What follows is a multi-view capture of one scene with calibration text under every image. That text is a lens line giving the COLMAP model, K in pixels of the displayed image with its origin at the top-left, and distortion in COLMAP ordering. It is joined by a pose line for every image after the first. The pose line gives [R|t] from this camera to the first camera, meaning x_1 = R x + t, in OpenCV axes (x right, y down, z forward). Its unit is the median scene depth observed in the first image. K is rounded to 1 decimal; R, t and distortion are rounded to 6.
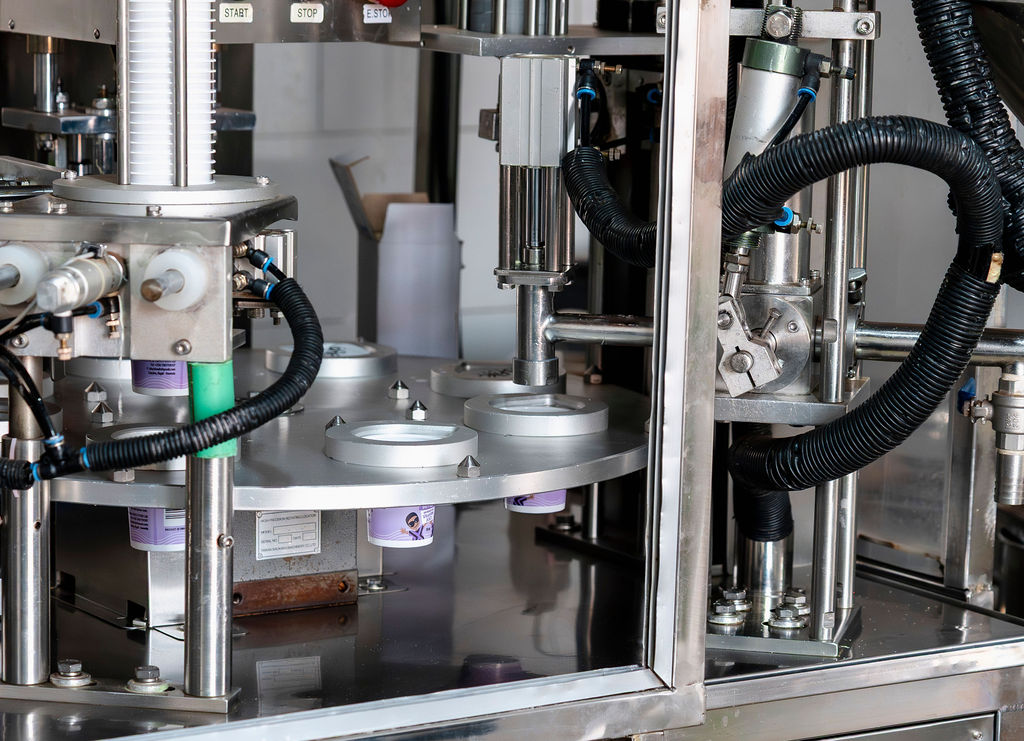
lens RADIAL K [[3353.8, 0, 512.0], [0, 3353.8, 370.5], [0, 0, 1]] dist [-0.024976, 0.187717]
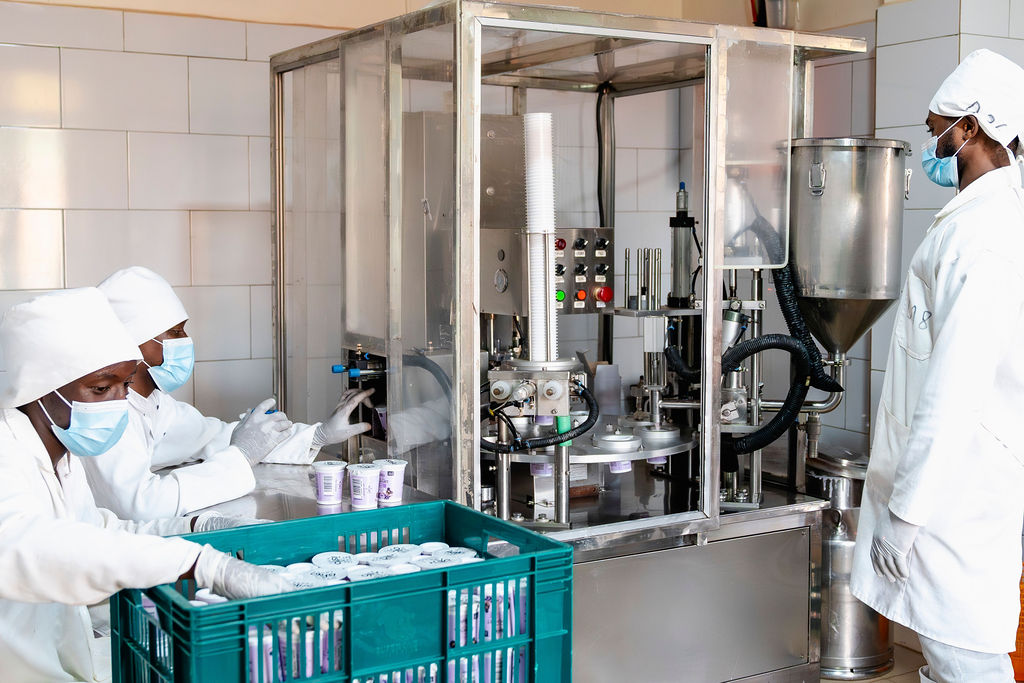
lens RADIAL K [[1270.9, 0, 534.8], [0, 1270.9, 323.7], [0, 0, 1]] dist [-0.003875, -0.013832]
pose [[0.999343, -0.022917, -0.028064, -0.074662], [0.020552, 0.996434, -0.081829, 0.007737], [0.029839, 0.081198, 0.996251, -0.192981]]
